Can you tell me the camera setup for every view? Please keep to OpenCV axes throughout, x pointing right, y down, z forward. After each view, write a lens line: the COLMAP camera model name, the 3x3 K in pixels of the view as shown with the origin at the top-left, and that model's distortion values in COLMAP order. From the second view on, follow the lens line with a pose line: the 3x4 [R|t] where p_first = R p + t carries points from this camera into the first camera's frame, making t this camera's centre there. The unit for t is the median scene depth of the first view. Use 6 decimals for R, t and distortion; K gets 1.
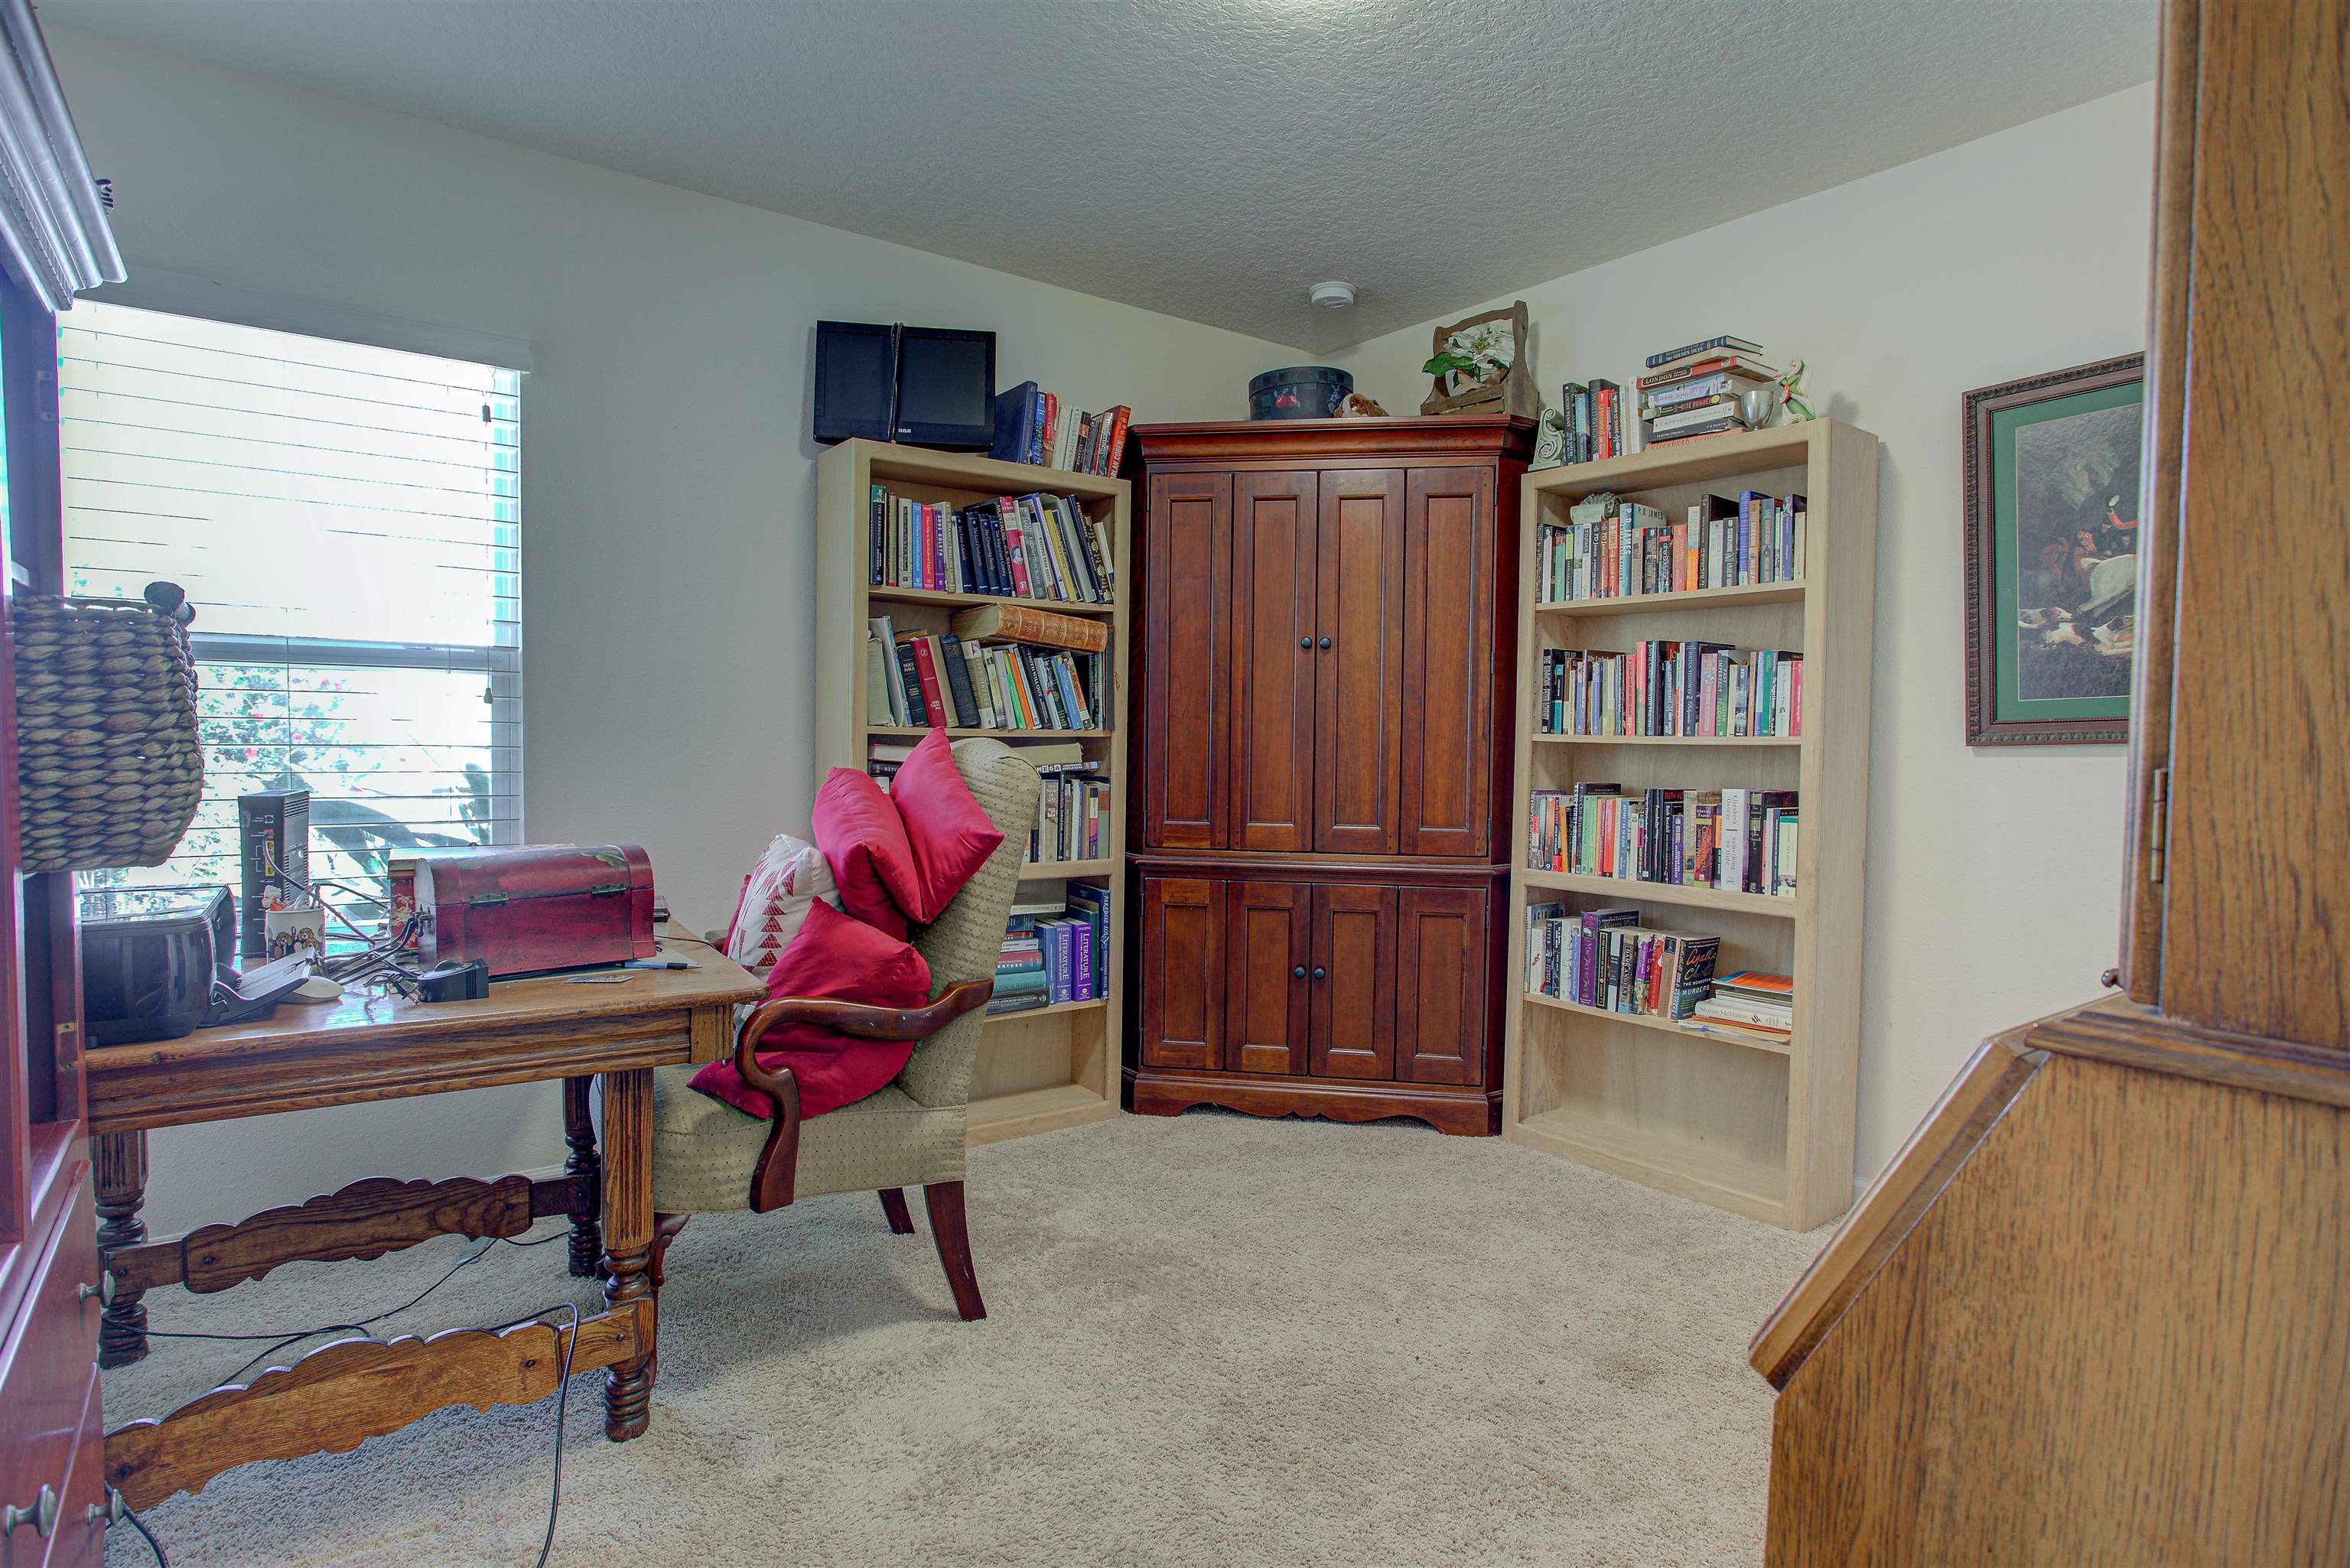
lens RADIAL K [[1181.7, 0, 1171.4], [0, 1181.7, 774.3], [0, 0, 1]] dist [-0.017204, 0.007532]
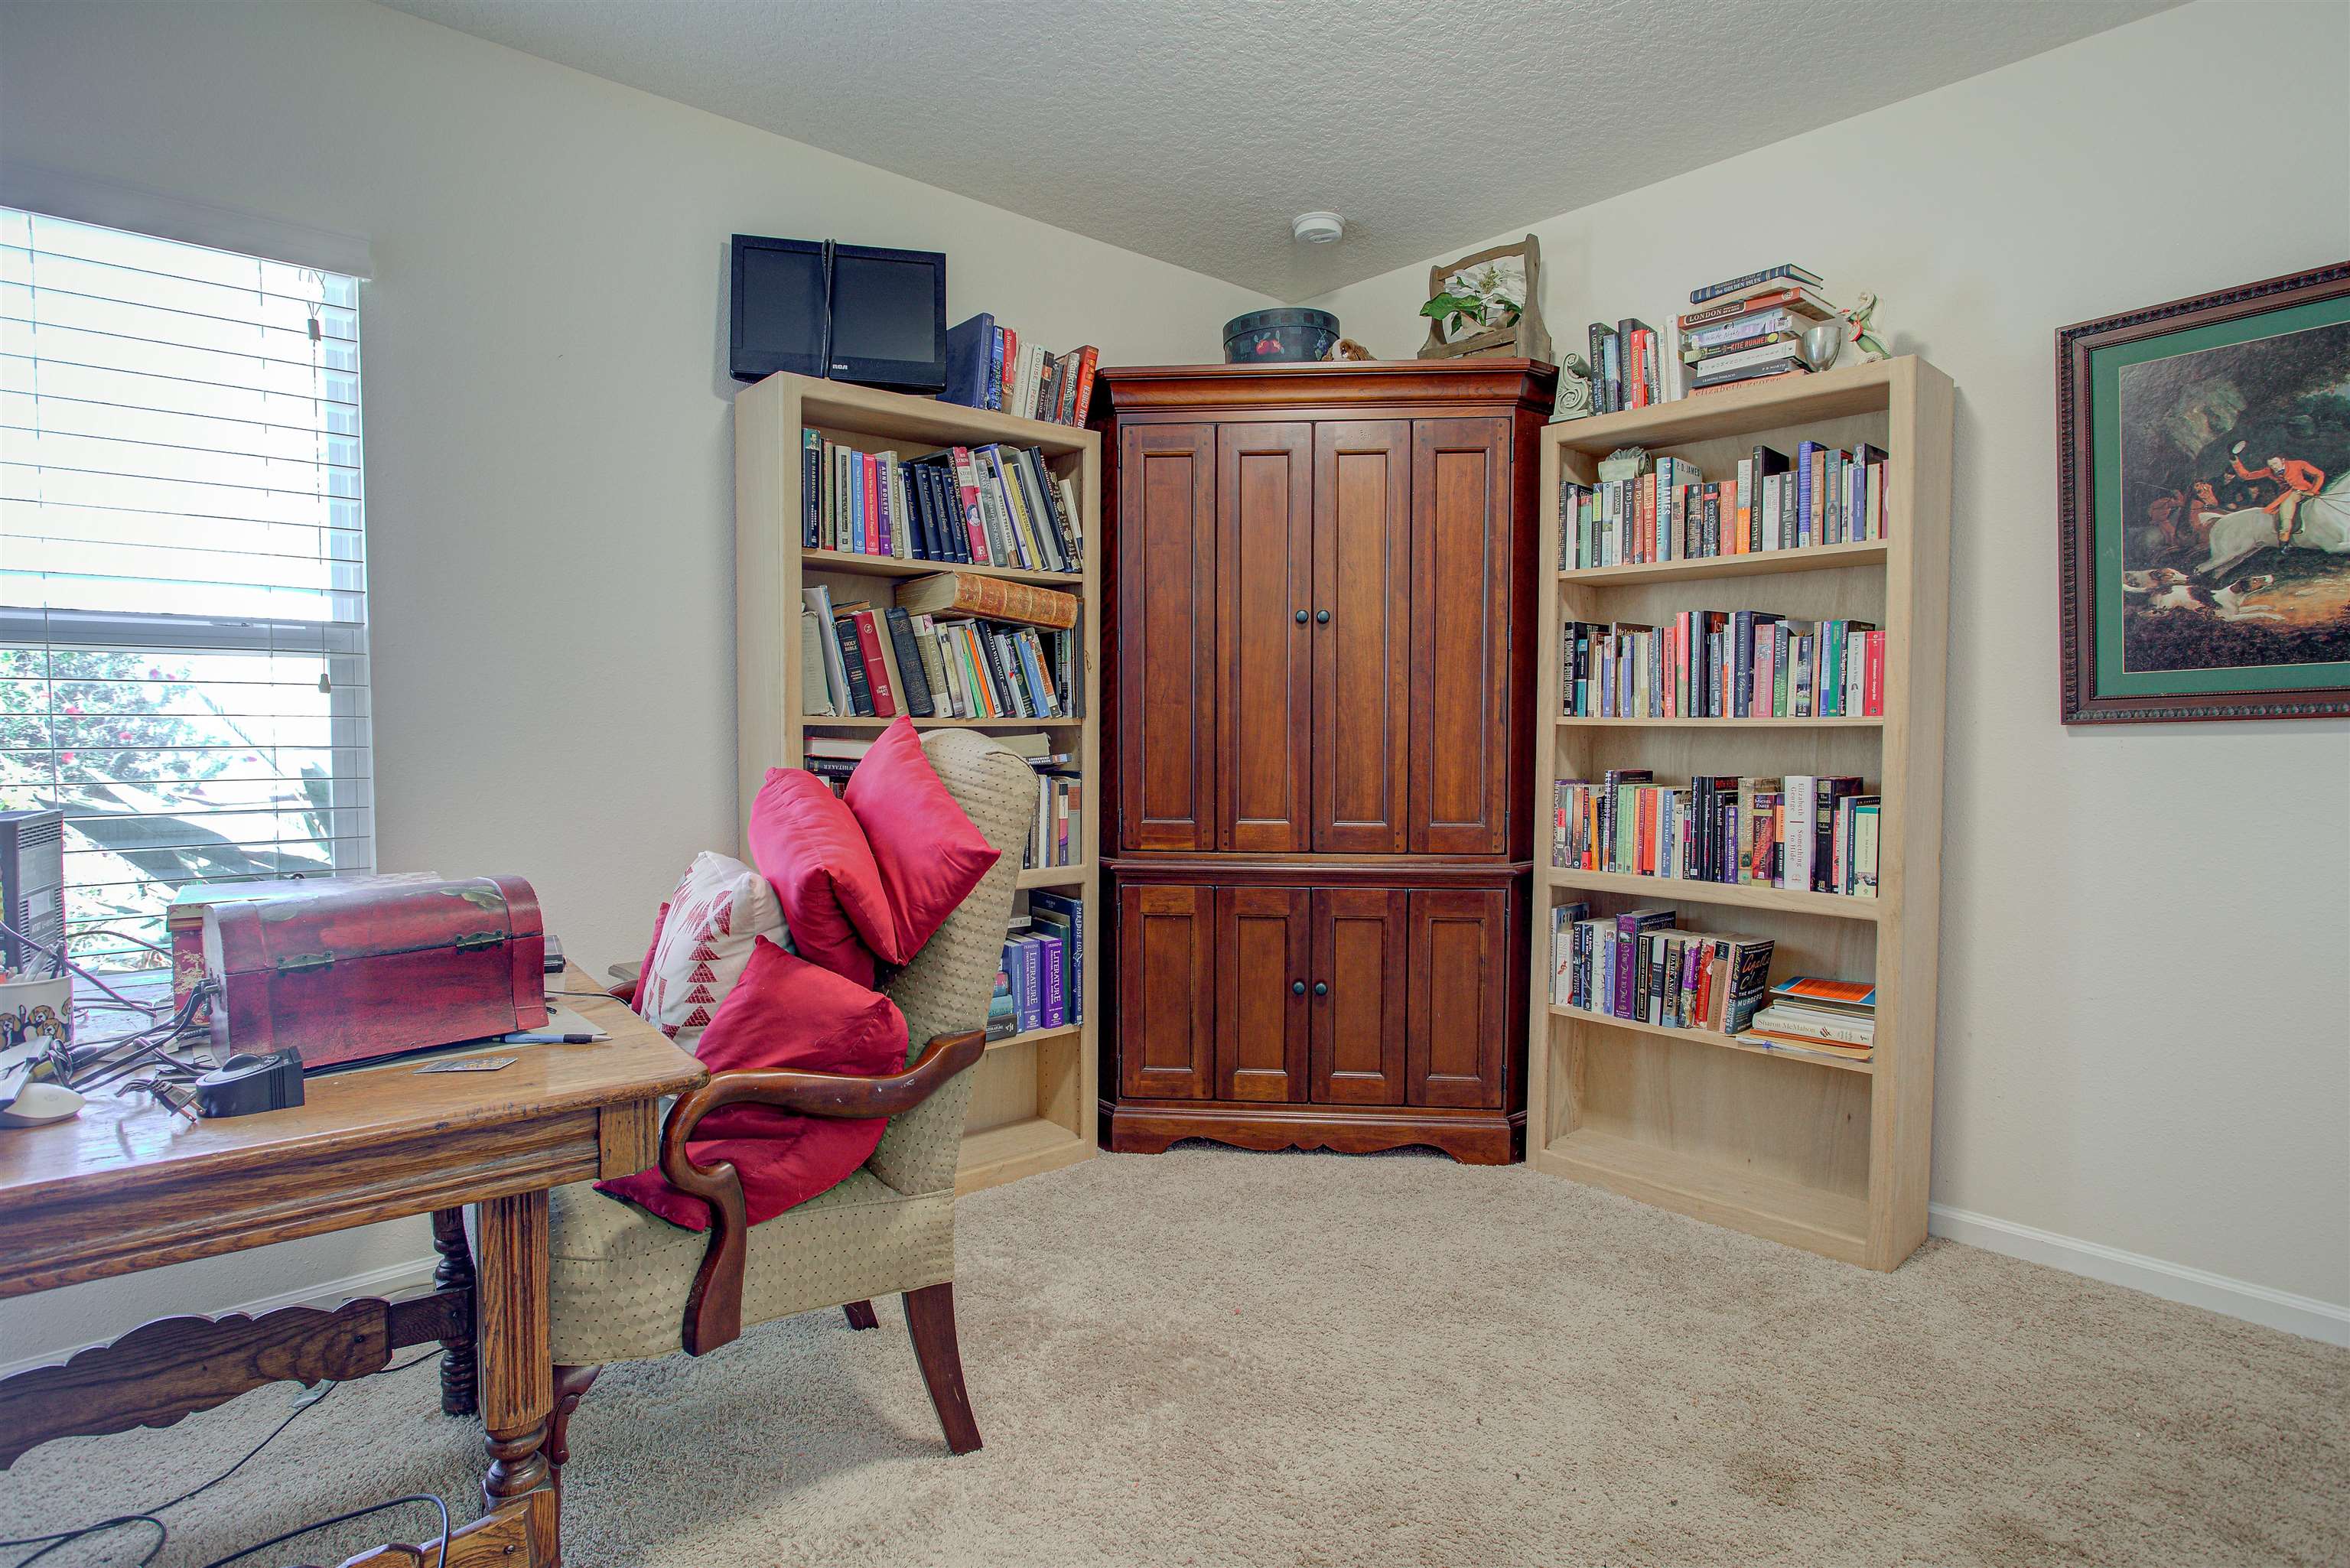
lens RADIAL K [[1181.7, 0, 1171.4], [0, 1181.7, 774.3], [0, 0, 1]] dist [-0.017204, 0.007532]
pose [[0.996893, -0.014782, 0.077367, -0.064502], [0.013931, 0.999836, 0.011535, -0.005685], [-0.077525, -0.010421, 0.996936, 0.148141]]
